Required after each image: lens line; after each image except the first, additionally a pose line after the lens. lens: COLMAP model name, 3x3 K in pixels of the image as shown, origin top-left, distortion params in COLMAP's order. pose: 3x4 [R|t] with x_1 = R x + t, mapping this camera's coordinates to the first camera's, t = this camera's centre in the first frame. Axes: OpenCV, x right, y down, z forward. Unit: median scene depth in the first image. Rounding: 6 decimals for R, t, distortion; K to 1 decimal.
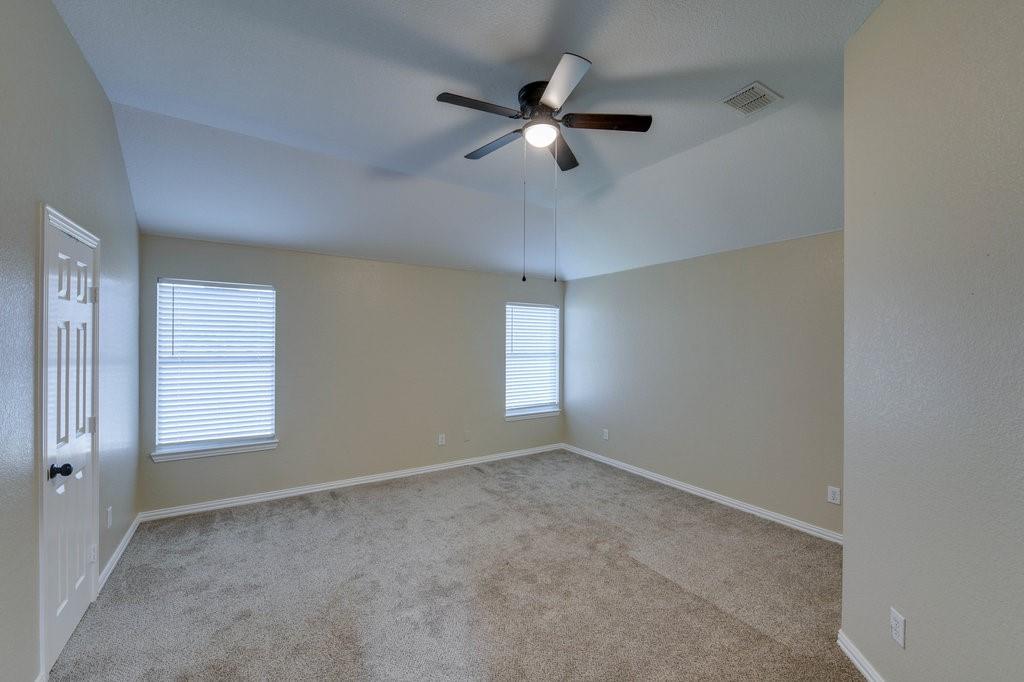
lens RADIAL K [[413.7, 0, 505.1], [0, 413.7, 340.4], [0, 0, 1]] dist [-0.009513, -0.000453]
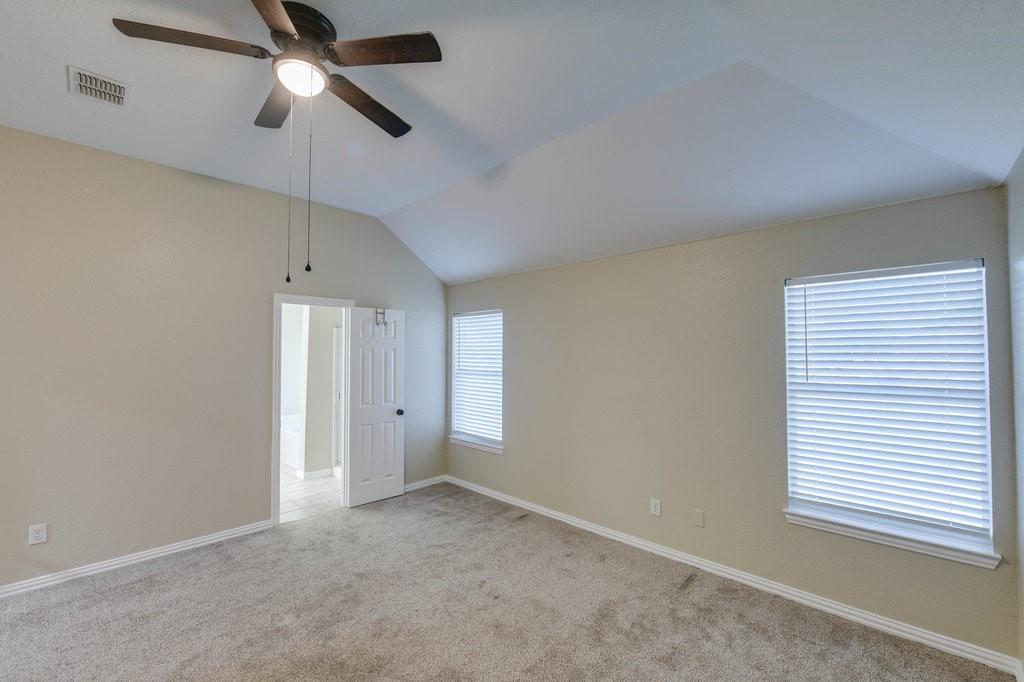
lens RADIAL K [[413.7, 0, 506.6], [0, 413.7, 343.2], [0, 0, 1]] dist [-0.009513, -0.000453]
pose [[0.237387, -0.034445, -0.970804, 0.543161], [0.001001, 0.999379, -0.035214, 0.001226], [0.971415, 0.007387, 0.237274, 0.751248]]
